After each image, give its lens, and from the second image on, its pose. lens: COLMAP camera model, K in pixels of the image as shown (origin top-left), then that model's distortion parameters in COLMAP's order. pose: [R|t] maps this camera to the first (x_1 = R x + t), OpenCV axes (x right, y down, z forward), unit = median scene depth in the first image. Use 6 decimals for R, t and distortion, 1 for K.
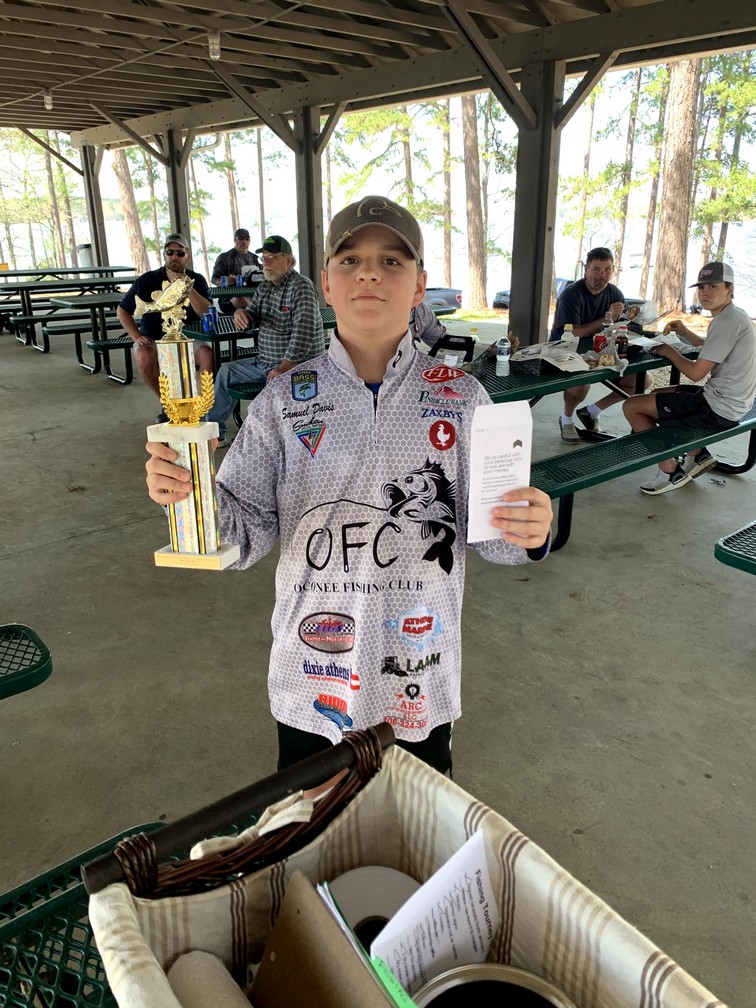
lens RADIAL K [[766.5, 0, 373.6], [0, 766.5, 506.4], [0, 0, 1]] dist [0.004599, -0.000527]
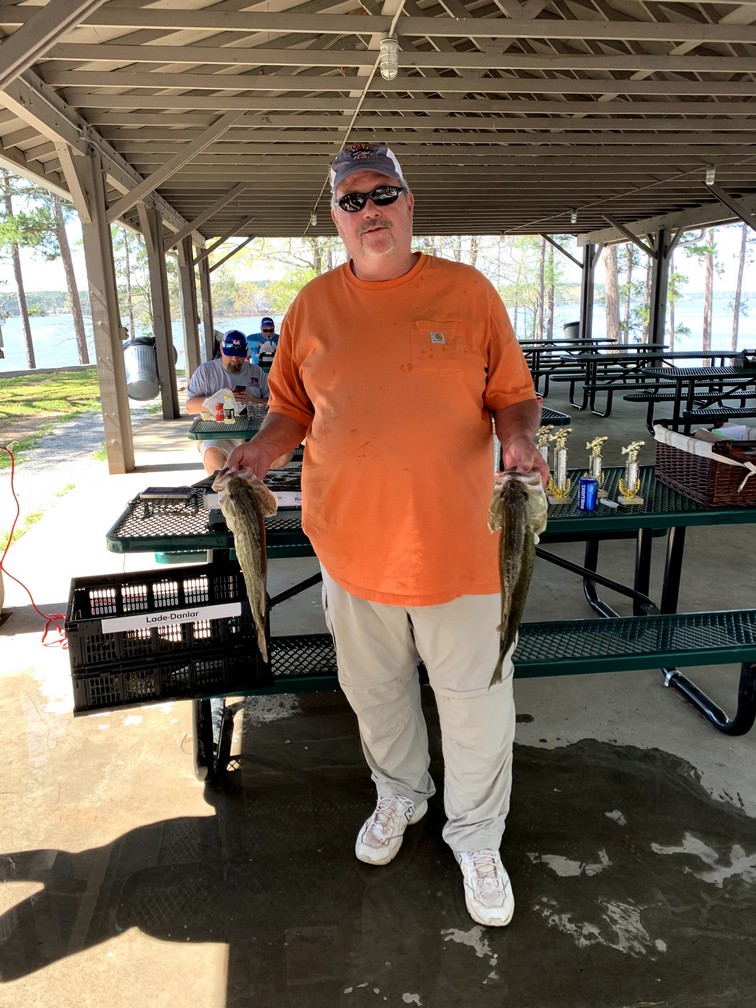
lens RADIAL K [[767.1, 0, 375.6], [0, 767.1, 501.2], [0, 0, 1]] dist [-0.001580, 0.000329]
pose [[0.844369, 0.121288, -0.521853, 0.034457], [-0.174995, 0.983051, -0.054667, 0.070969], [0.506377, 0.137481, 0.851282, -0.185355]]
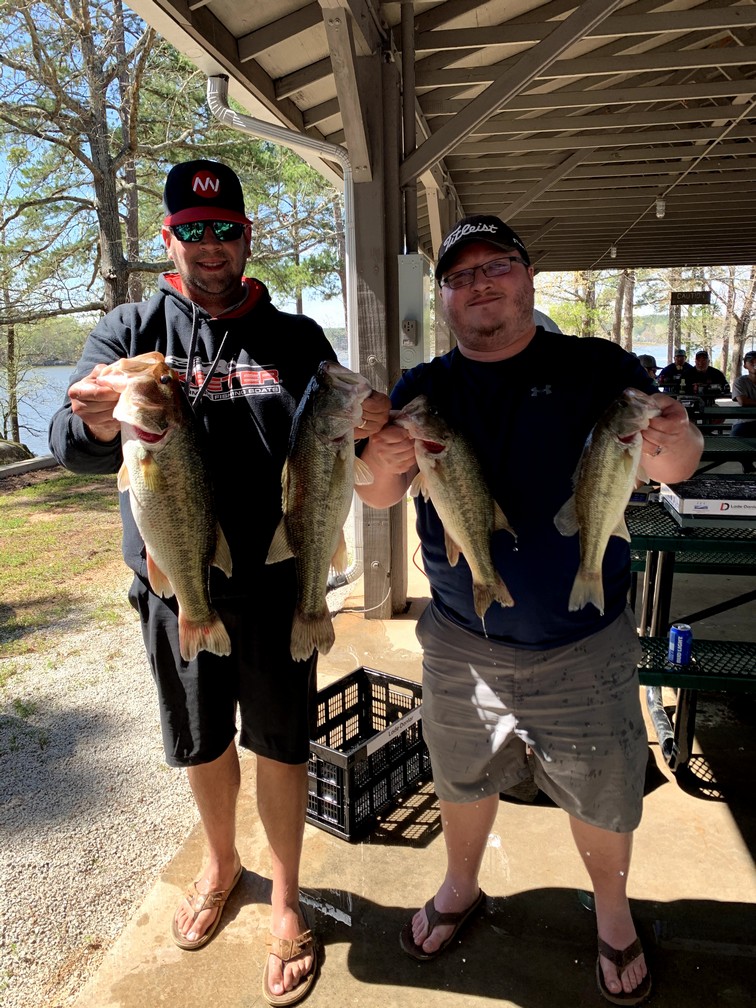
lens RADIAL K [[764.1, 0, 374.3], [0, 764.1, 501.8], [0, 0, 1]] dist [0.005652, -0.012887]
pose [[0.643255, 0.147398, -0.751330, -0.000230], [-0.256897, 0.965959, -0.030439, 0.092485], [0.721268, 0.212594, 0.659224, -0.233387]]
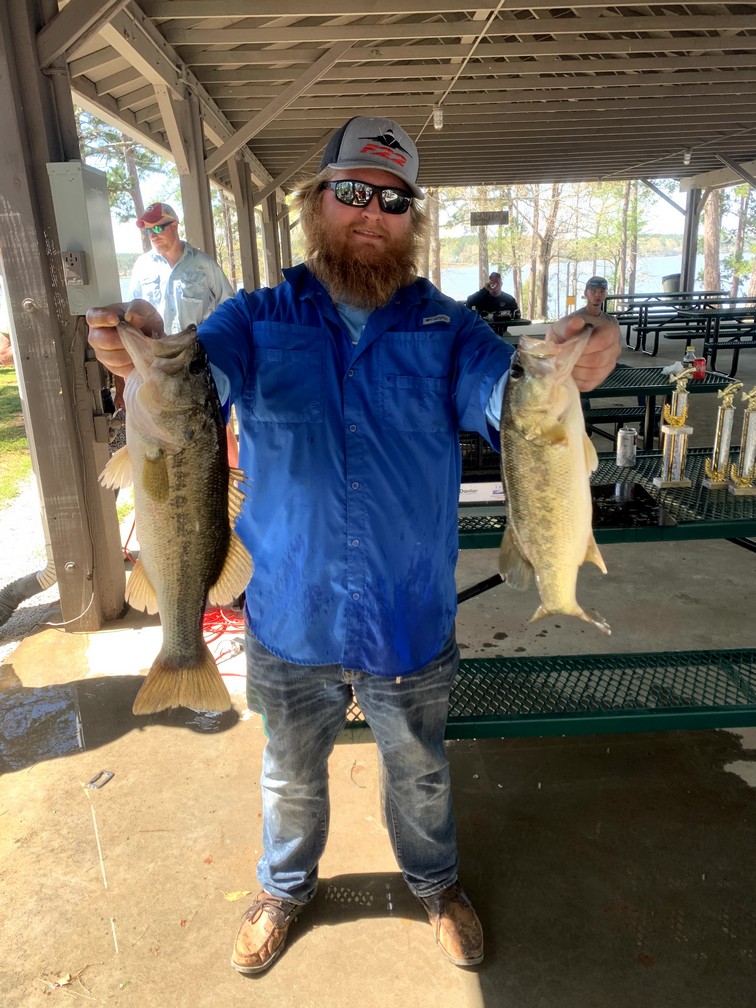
lens RADIAL K [[766.5, 0, 373.6], [0, 766.5, 506.4], [0, 0, 1]] dist [0.004599, -0.000527]
pose [[0.795333, 0.158171, -0.585173, -0.007831], [-0.182406, 0.983062, 0.017804, 0.068173], [0.578078, 0.092579, 0.810713, -0.174844]]
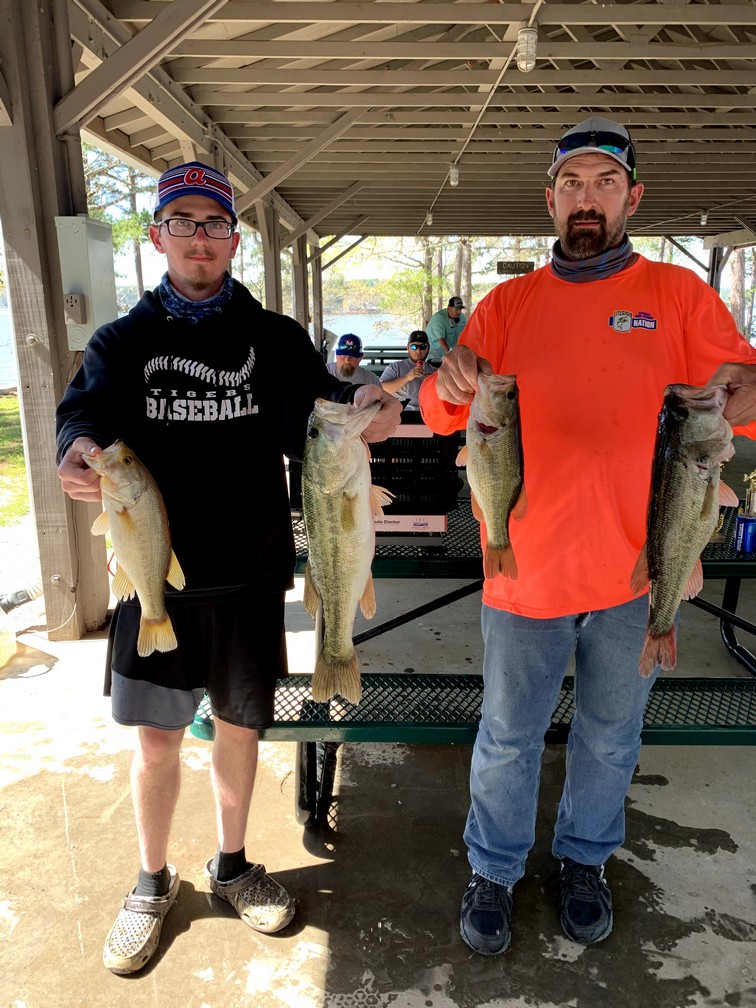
lens RADIAL K [[768.6, 0, 385.3], [0, 768.6, 501.1], [0, 0, 1]] dist [-0.002541, -0.001180]
pose [[0.773080, 0.160830, -0.613580, 0.019830], [-0.227464, 0.973278, -0.031481, 0.065604], [0.592121, 0.163904, 0.789005, -0.176802]]
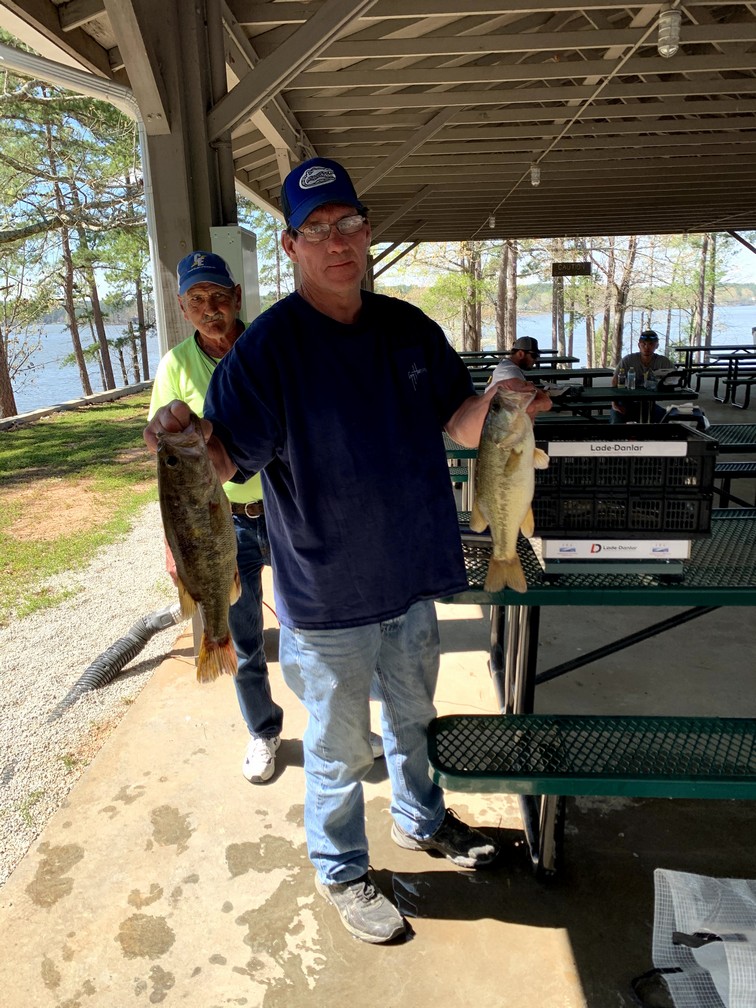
lens RADIAL K [[765.4, 0, 365.7], [0, 765.4, 507.4], [0, 0, 1]] dist [0.004189, -0.002185]
pose [[0.733994, 0.152017, -0.661924, -0.020124], [-0.217616, 0.975883, -0.017189, 0.070487], [0.643348, 0.156662, 0.749374, -0.191405]]
